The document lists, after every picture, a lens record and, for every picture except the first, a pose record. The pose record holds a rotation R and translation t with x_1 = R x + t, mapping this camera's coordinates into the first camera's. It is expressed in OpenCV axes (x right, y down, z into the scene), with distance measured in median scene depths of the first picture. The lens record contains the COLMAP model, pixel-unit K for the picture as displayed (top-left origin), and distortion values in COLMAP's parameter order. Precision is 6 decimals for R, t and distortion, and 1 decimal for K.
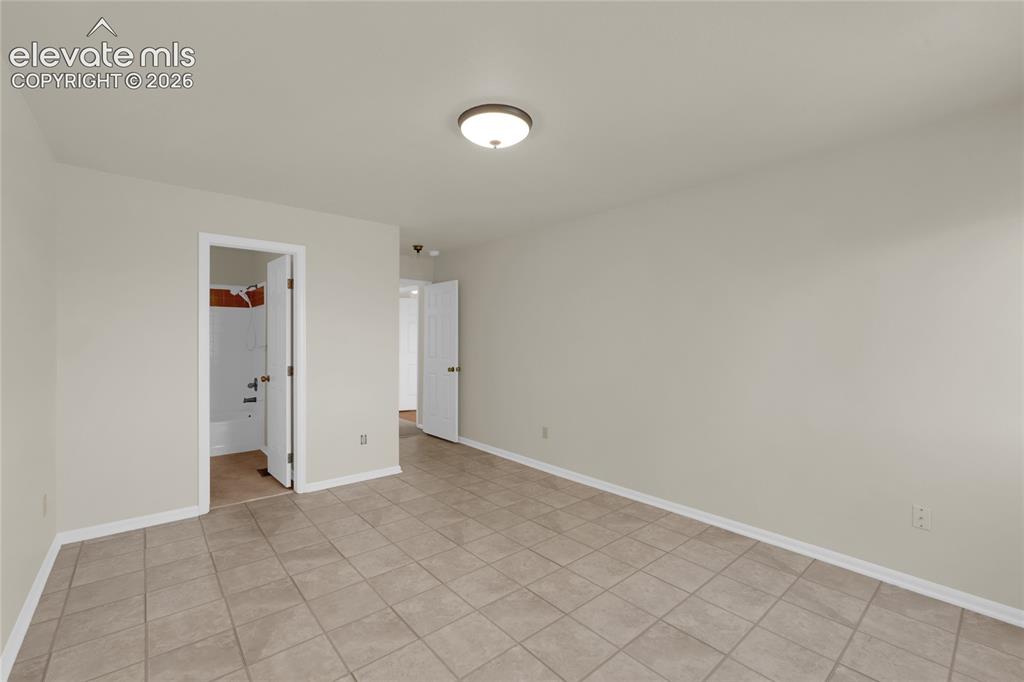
lens RADIAL K [[434.3, 0, 504.4], [0, 434.3, 339.7], [0, 0, 1]] dist [-0.002356, -0.001104]
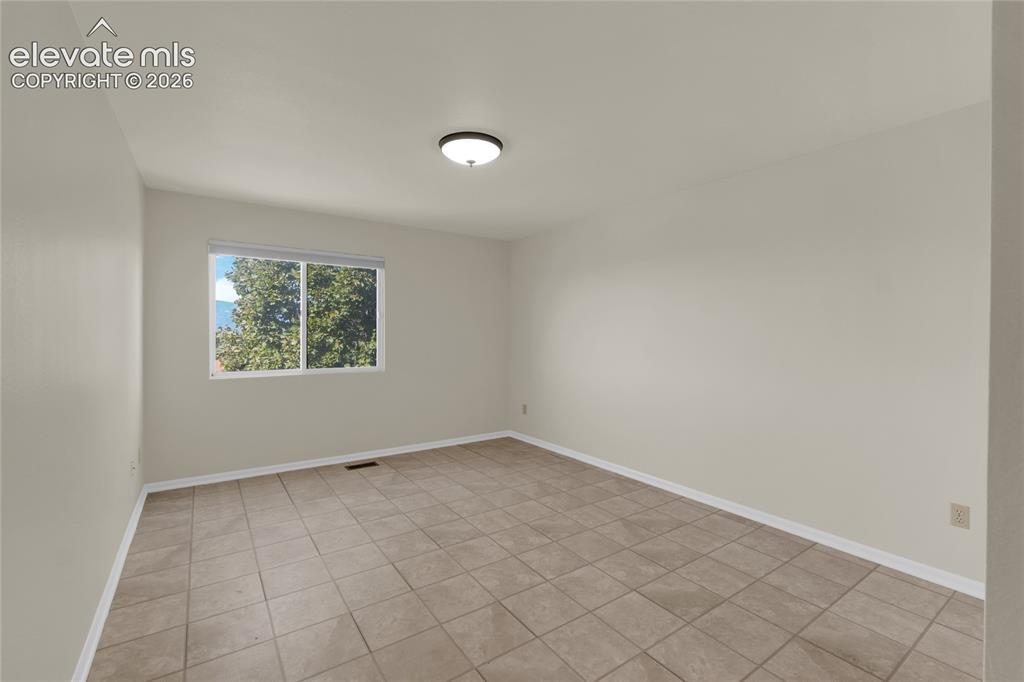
lens RADIAL K [[434.3, 0, 507.2], [0, 434.3, 340.4], [0, 0, 1]] dist [-0.002356, -0.001104]
pose [[-0.995737, -0.009142, 0.091782, -0.213921], [-0.007093, 0.999719, 0.022622, 0.007387], [-0.091963, 0.021875, -0.995522, 2.021436]]
